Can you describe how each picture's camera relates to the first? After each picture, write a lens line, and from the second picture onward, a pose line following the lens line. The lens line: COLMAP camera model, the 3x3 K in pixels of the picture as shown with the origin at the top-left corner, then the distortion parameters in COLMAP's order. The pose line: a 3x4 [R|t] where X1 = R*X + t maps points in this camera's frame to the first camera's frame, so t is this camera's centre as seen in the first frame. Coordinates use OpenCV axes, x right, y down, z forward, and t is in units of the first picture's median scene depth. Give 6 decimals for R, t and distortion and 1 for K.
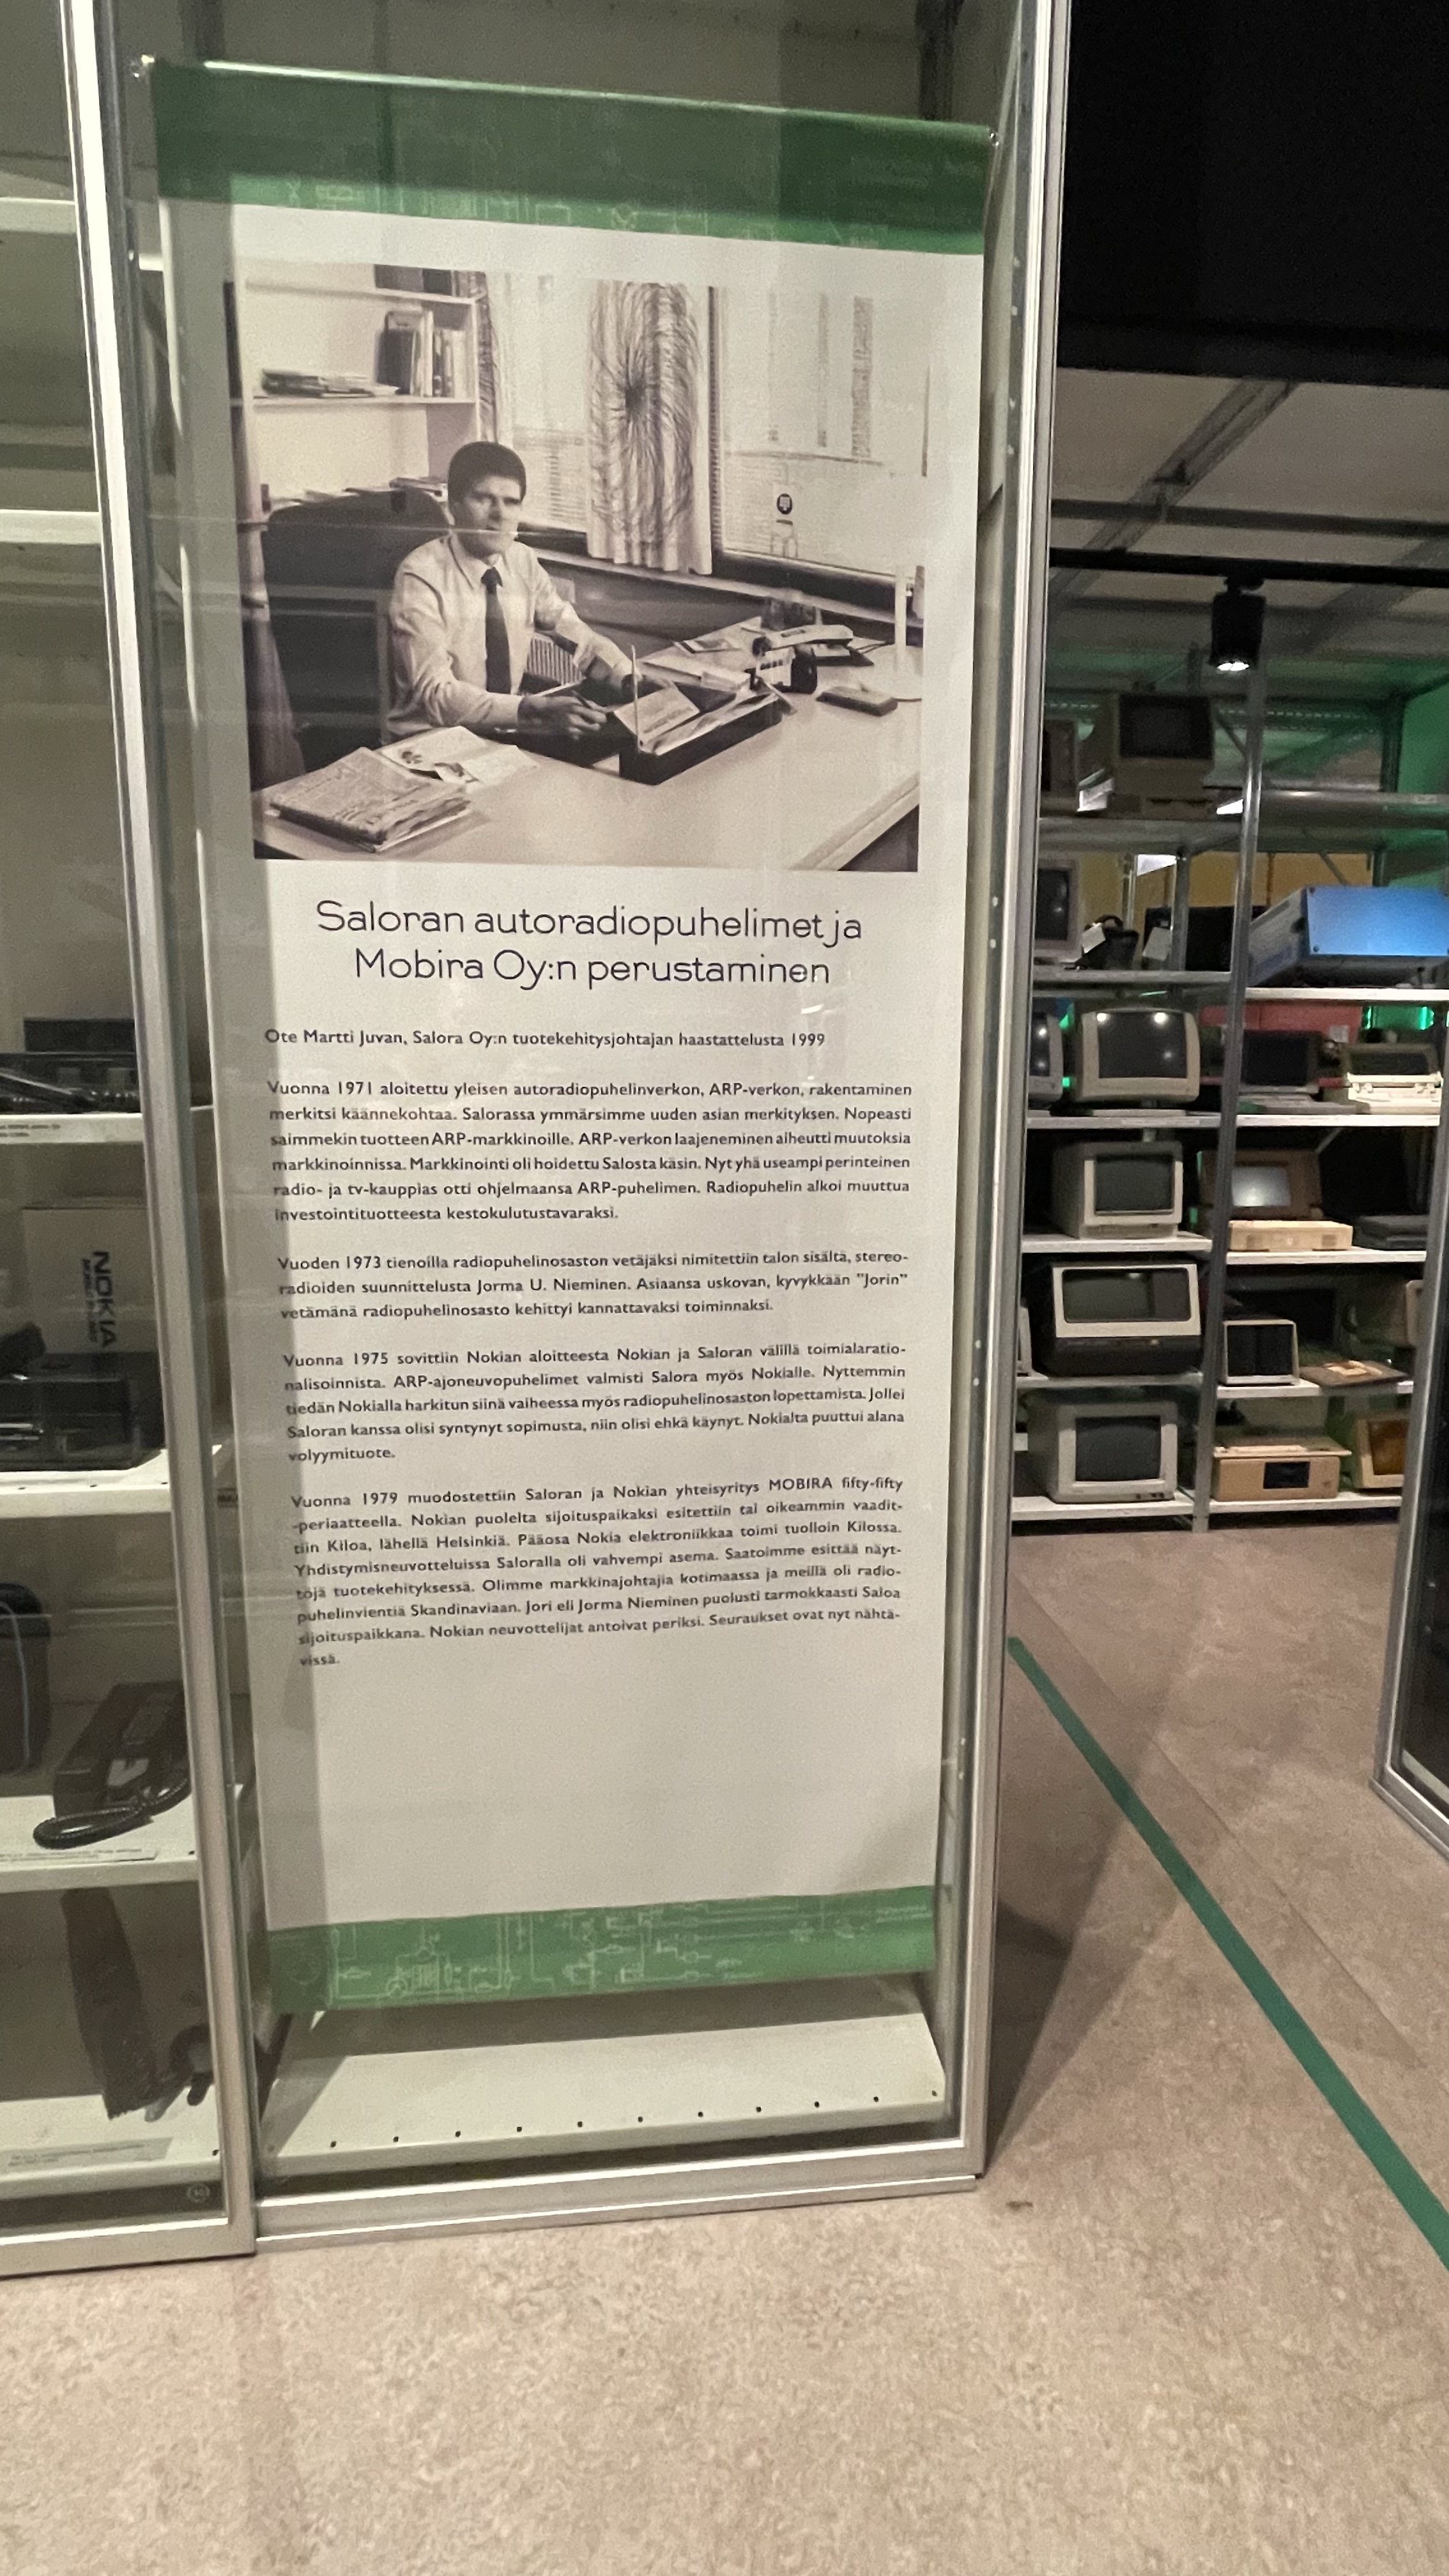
lens RADIAL K [[1408.7, 0, 730.1], [0, 1408.7, 1251.5], [0, 0, 1]] dist [-0.017059, 0.015586]
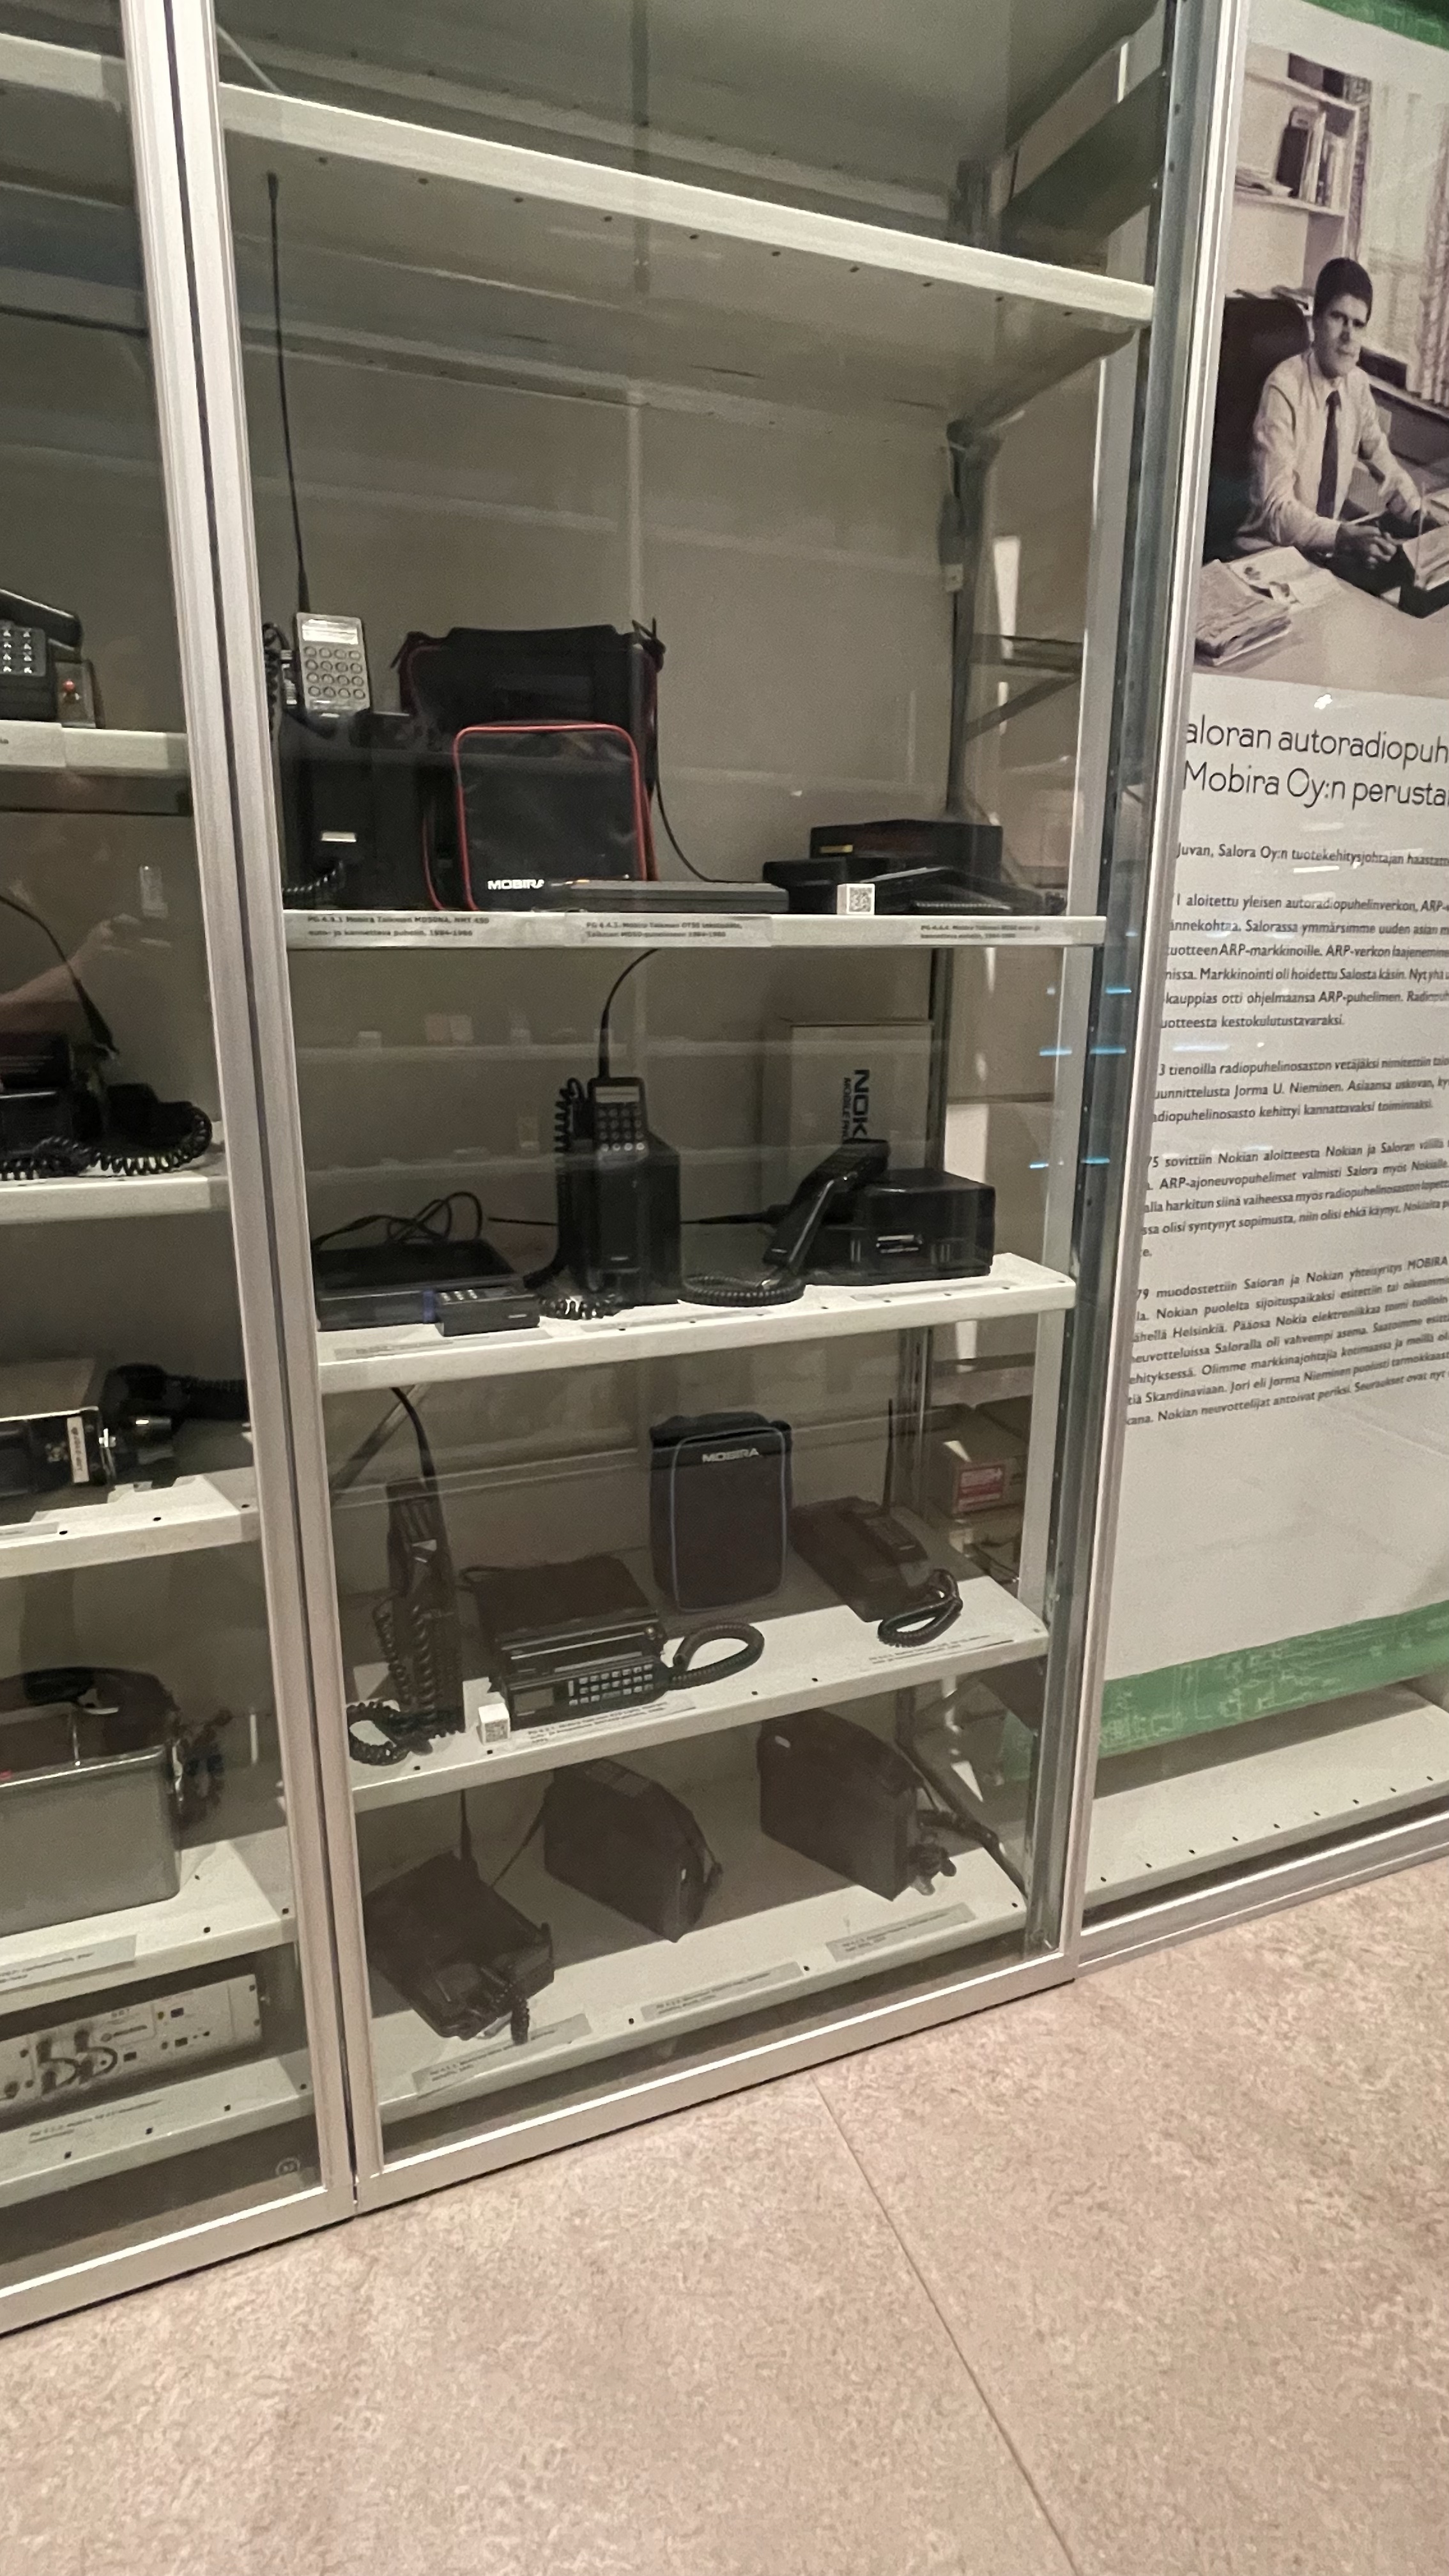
lens RADIAL K [[1408.7, 0, 730.4], [0, 1408.7, 1281.2], [0, 0, 1]] dist [-0.017059, 0.015586]
pose [[0.957221, -0.062281, 0.282574, -0.886596], [0.034725, 0.994229, 0.101503, 0.048081], [-0.287265, -0.087348, 0.953860, 0.073161]]
